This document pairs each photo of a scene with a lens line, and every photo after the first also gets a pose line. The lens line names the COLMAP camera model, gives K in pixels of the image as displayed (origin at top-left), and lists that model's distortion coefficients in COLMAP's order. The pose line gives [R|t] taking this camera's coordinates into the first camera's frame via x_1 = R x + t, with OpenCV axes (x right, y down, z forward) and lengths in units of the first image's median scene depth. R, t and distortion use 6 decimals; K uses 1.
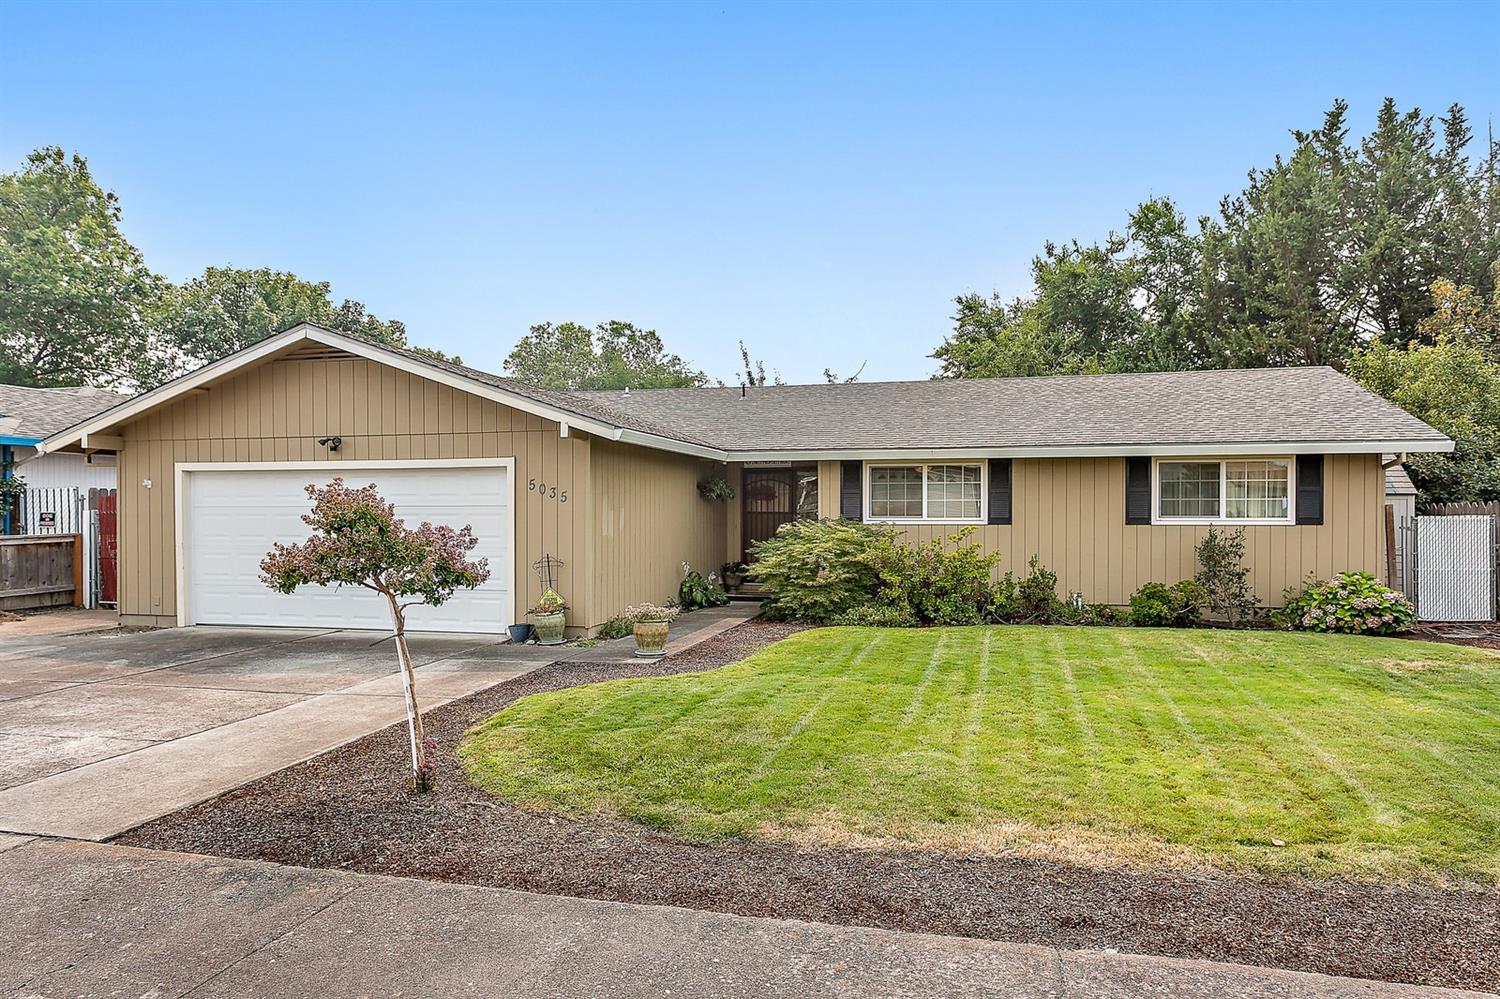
lens RADIAL K [[1006.6, 0, 745.8], [0, 1006.6, 524.0], [0, 0, 1]] dist [-0.003809, 0.005629]
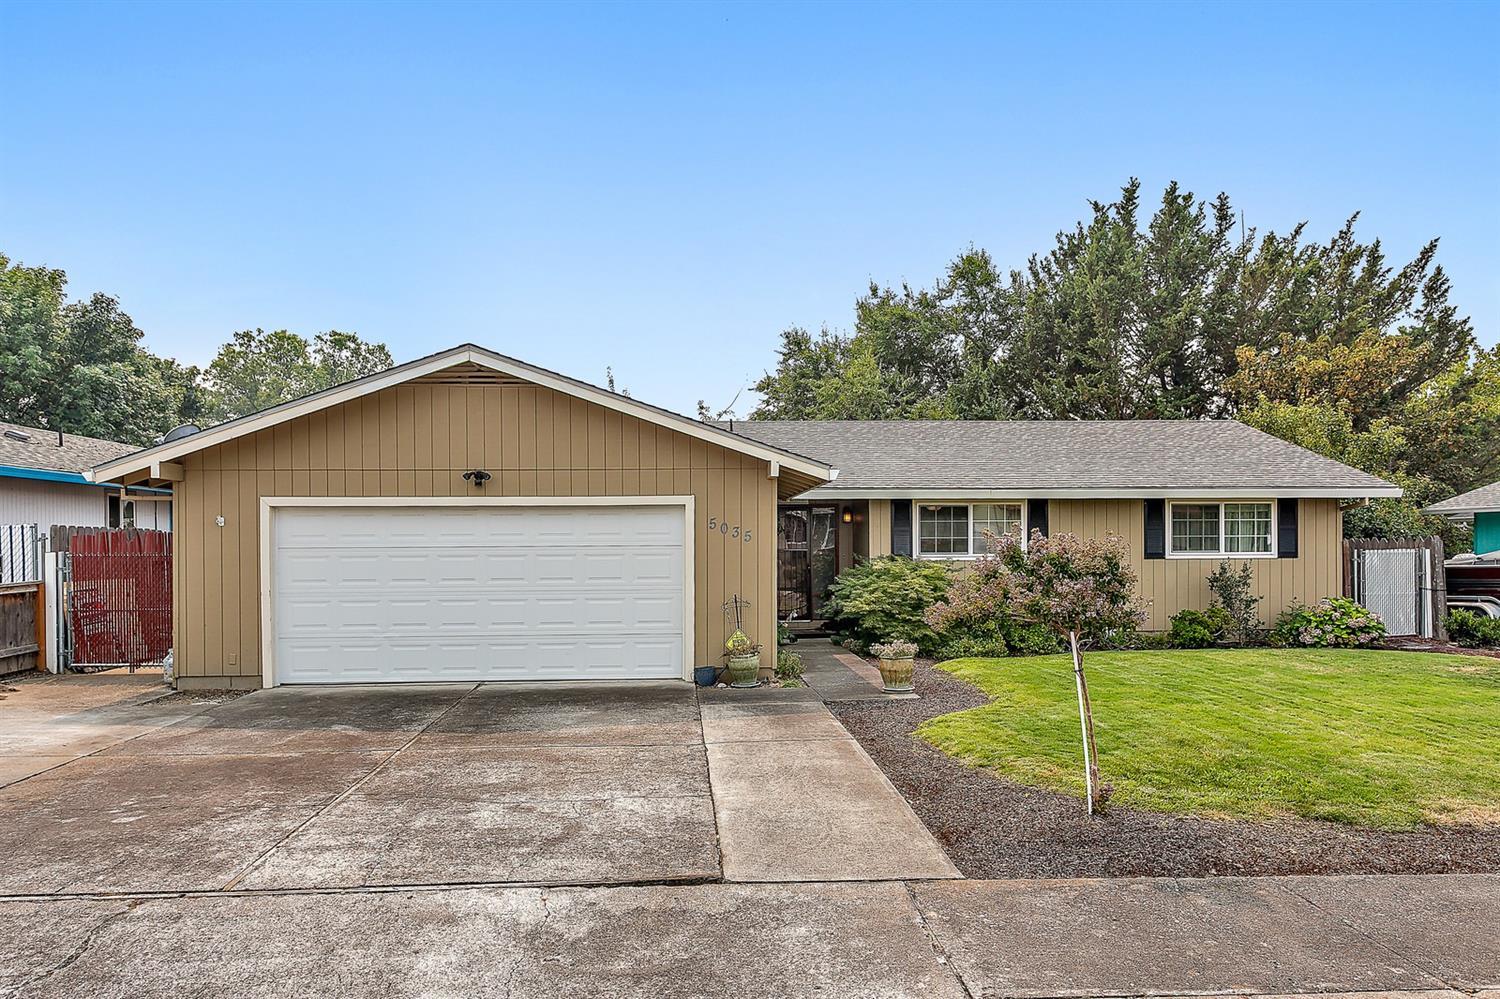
lens RADIAL K [[1060.4, 0, 757.1], [0, 1060.4, 550.8], [0, 0, 1]] dist [0.000324, 0.005225]
pose [[0.951959, -0.006614, 0.306155, -0.376831], [0.008593, 0.999950, -0.005119, -0.005753], [-0.306106, 0.007504, 0.951968, 0.007802]]
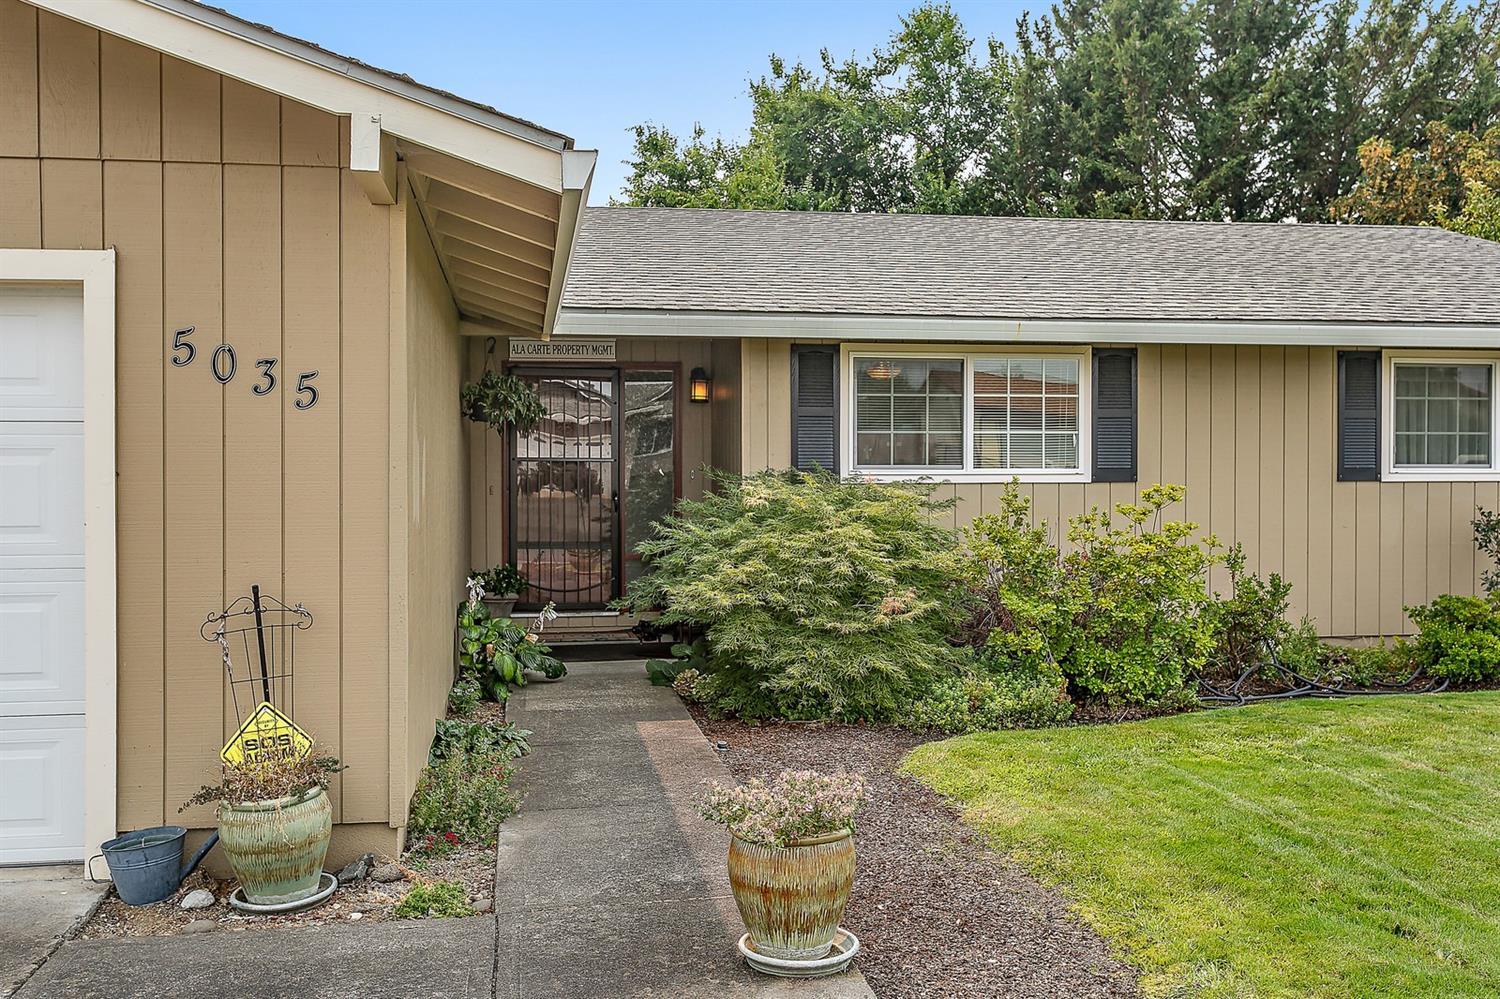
lens RADIAL K [[1382.9, 0, 750.0], [0, 1382.9, 499.5], [0, 0, 1]] dist [0.005605, 0.001117]
pose [[0.922152, -0.009391, 0.386714, -0.167906], [0.006033, 0.999933, 0.009895, 0.001194], [-0.386781, -0.006792, 0.922147, 0.440927]]
